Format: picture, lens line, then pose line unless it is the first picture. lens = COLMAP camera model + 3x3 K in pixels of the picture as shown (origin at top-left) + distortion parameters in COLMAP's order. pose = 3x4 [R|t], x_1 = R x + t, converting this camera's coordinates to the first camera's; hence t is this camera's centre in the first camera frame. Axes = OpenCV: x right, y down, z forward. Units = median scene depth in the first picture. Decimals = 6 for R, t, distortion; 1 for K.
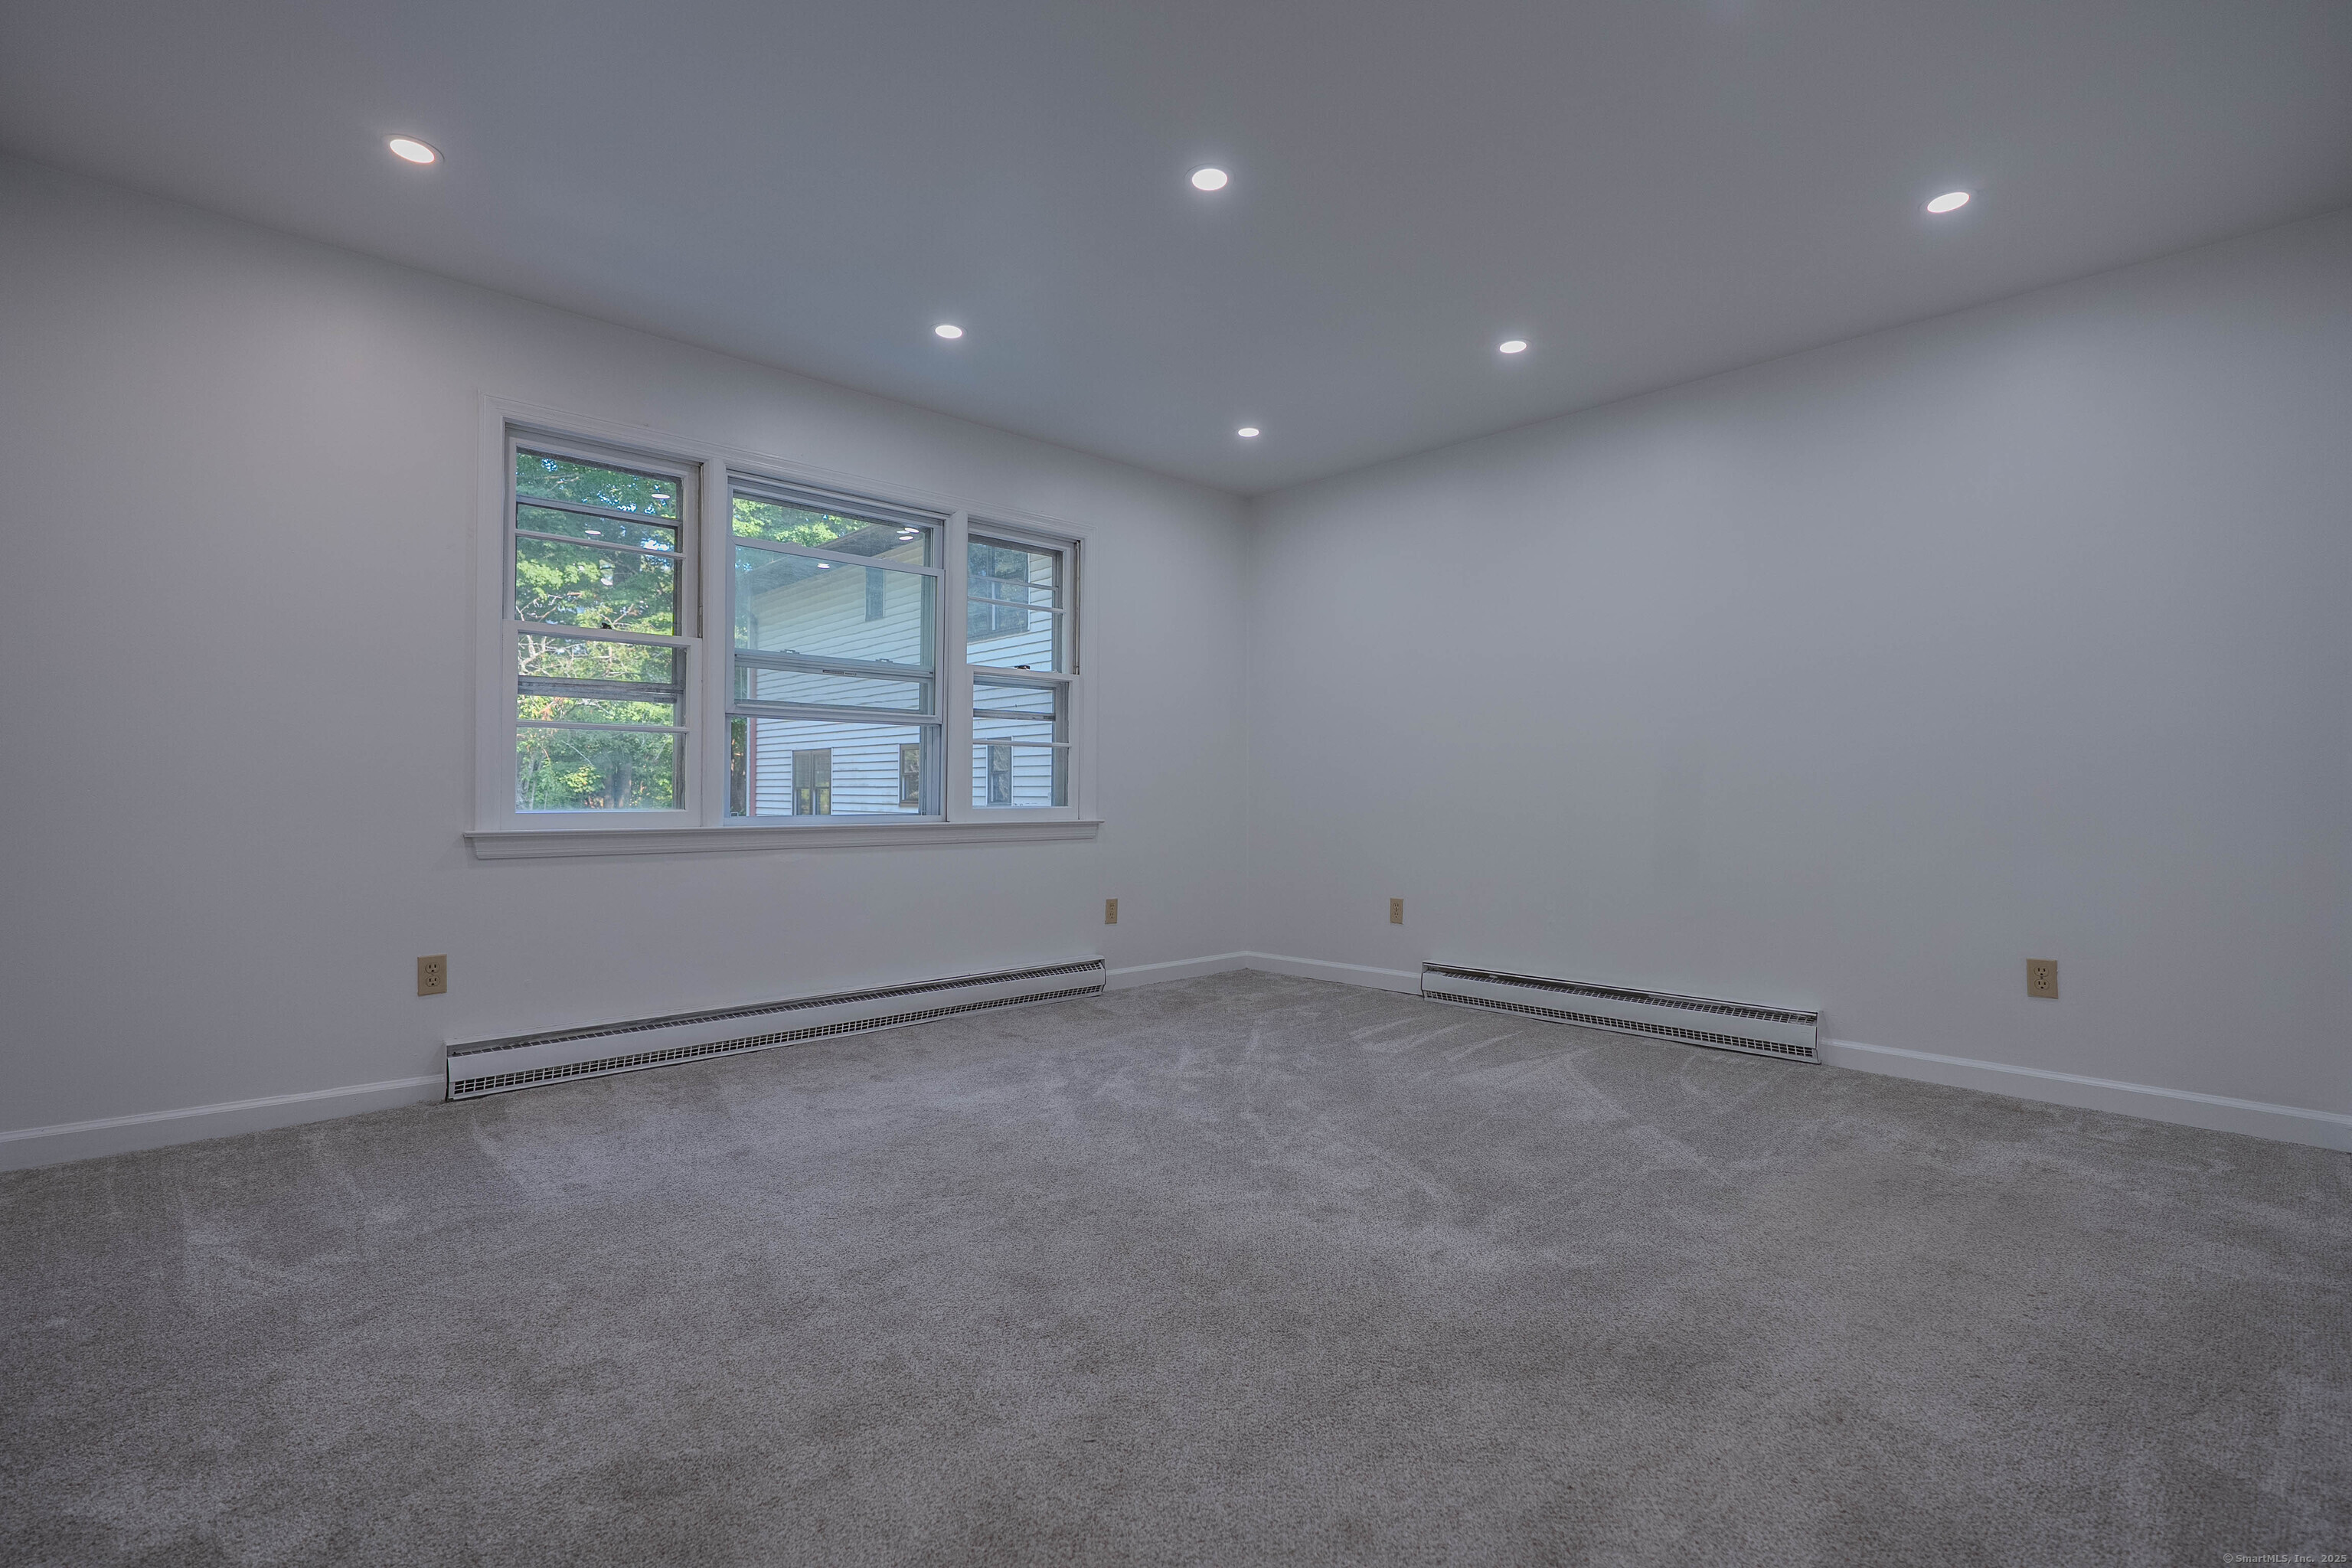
lens RADIAL K [[1073.7, 0, 1171.9], [0, 1073.7, 777.5], [0, 0, 1]] dist [-0.002314, 0.002262]
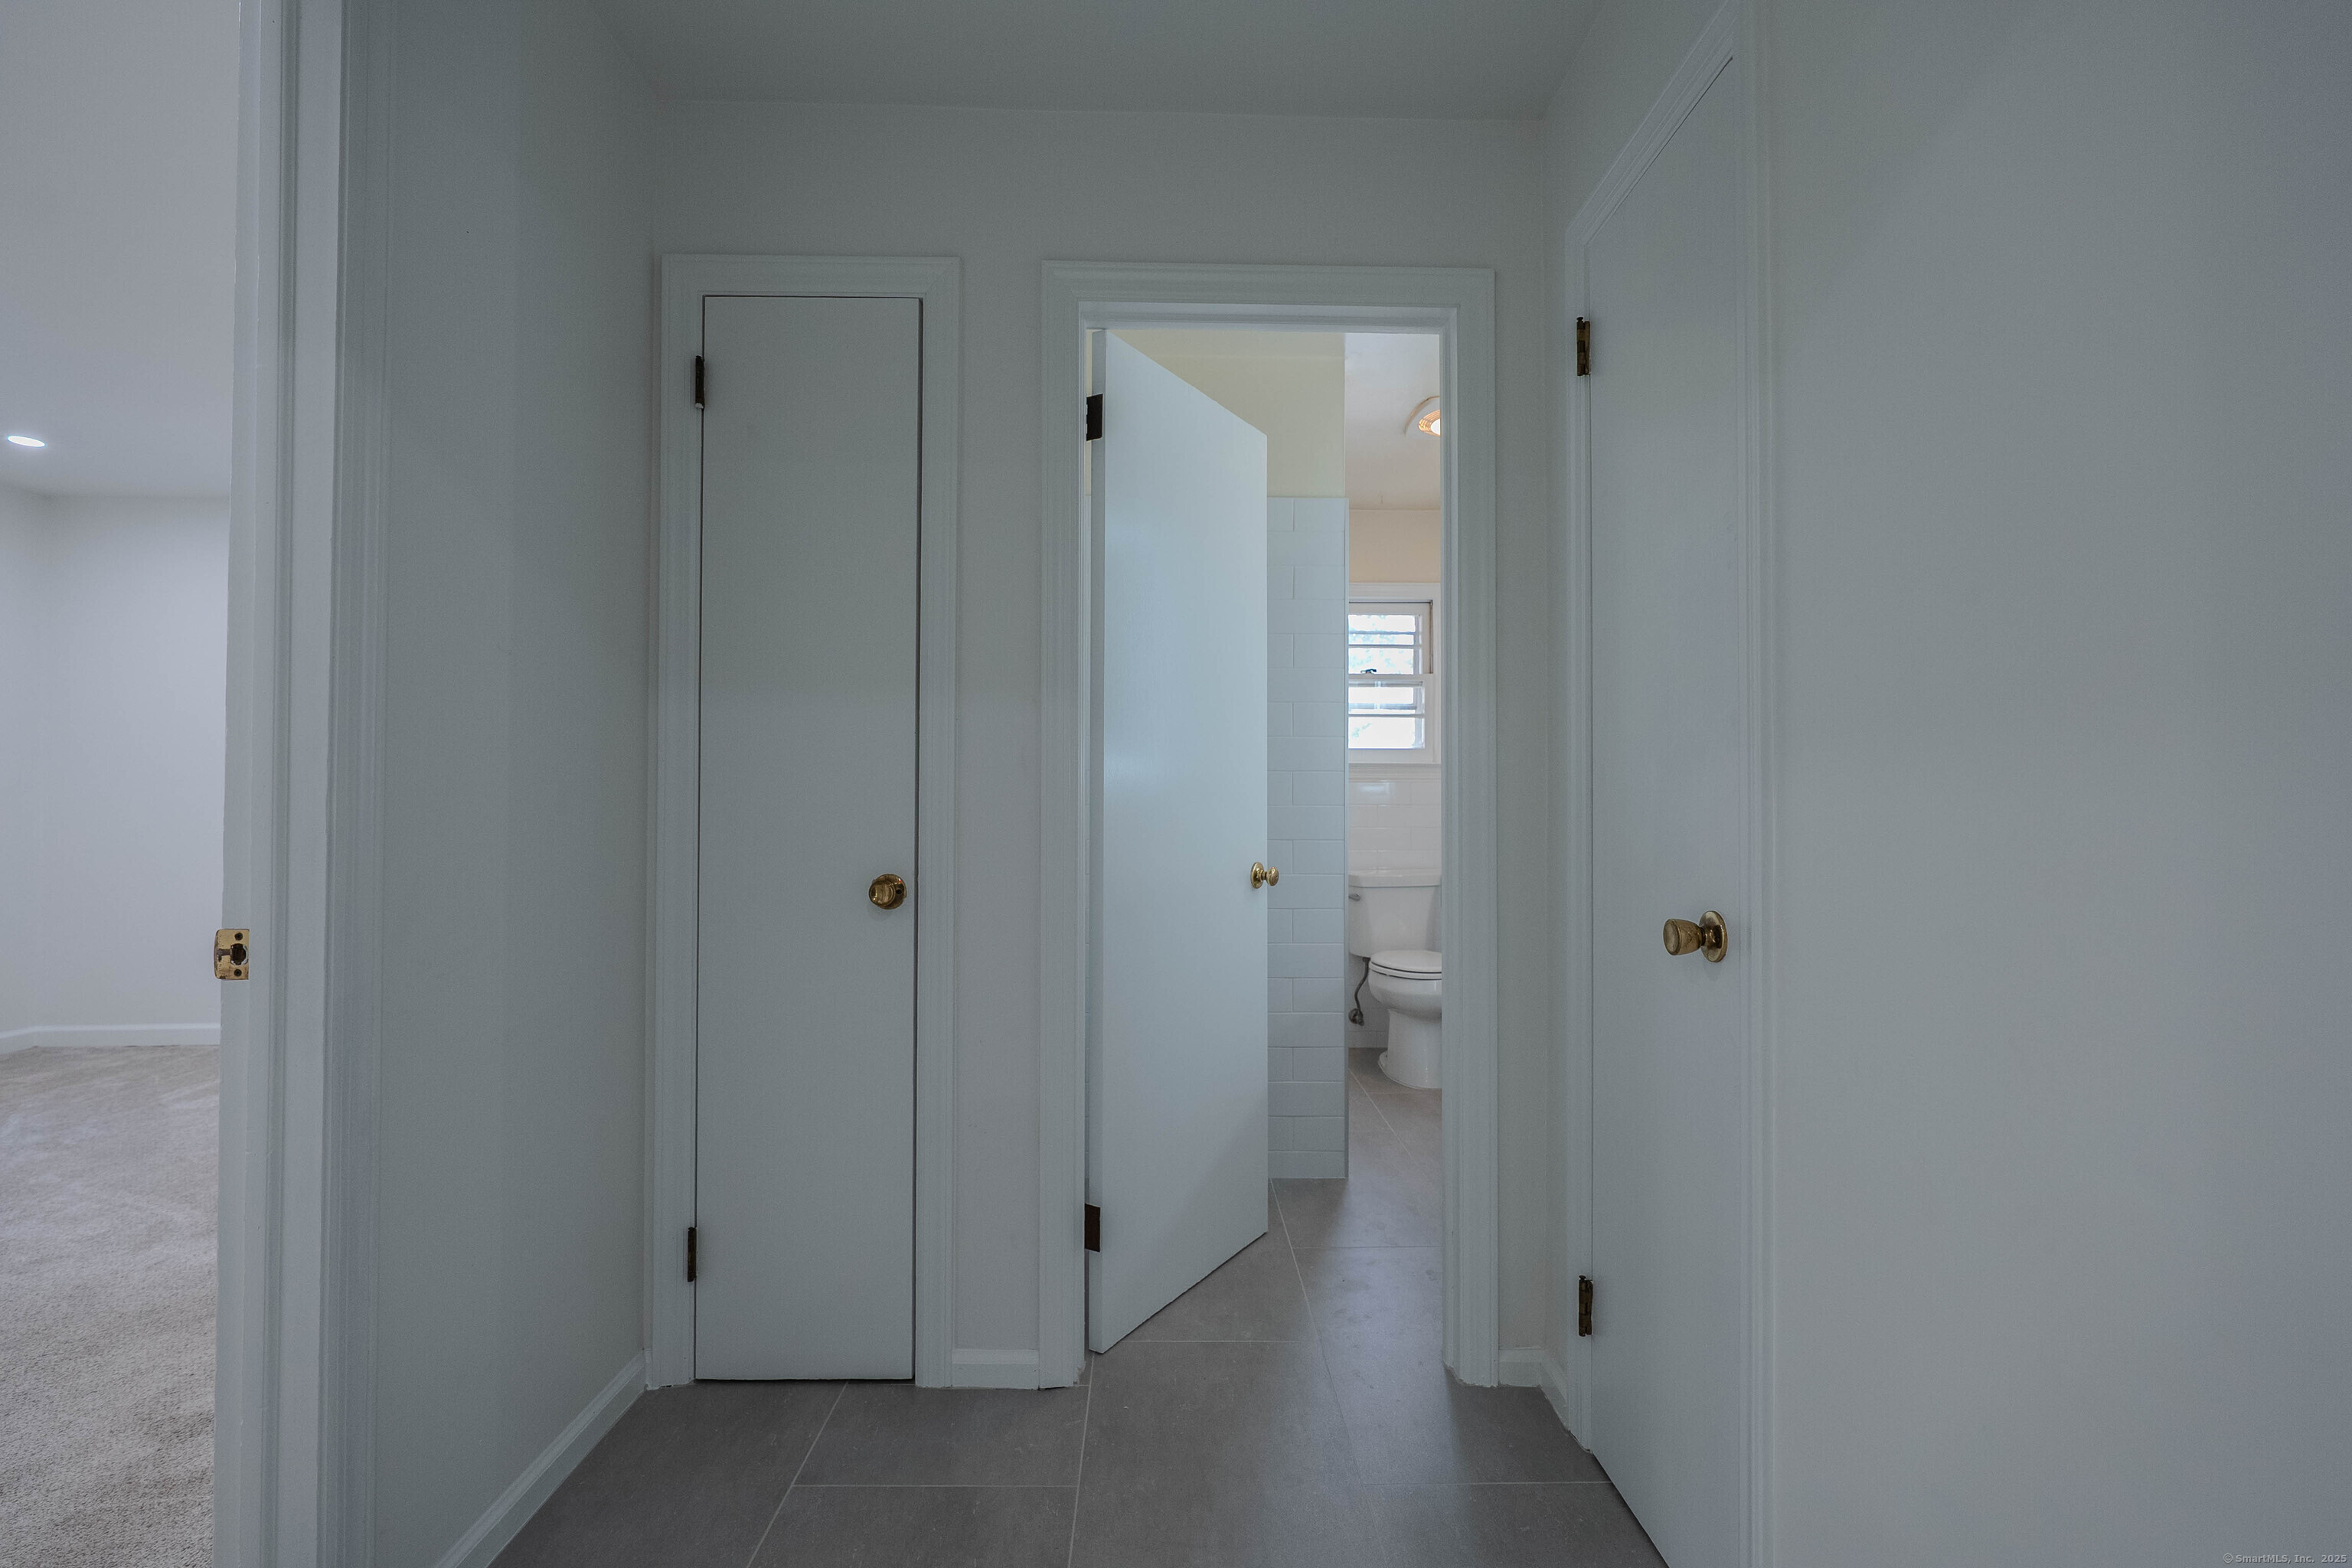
lens RADIAL K [[1073.7, 0, 1167.5], [0, 1073.7, 779.9], [0, 0, 1]] dist [-0.002314, 0.002262]
pose [[0.675230, 0.018819, 0.737367, 0.071795], [-0.012103, 0.999823, -0.014434, -0.049269], [-0.737508, 0.000821, 0.675338, -0.368085]]
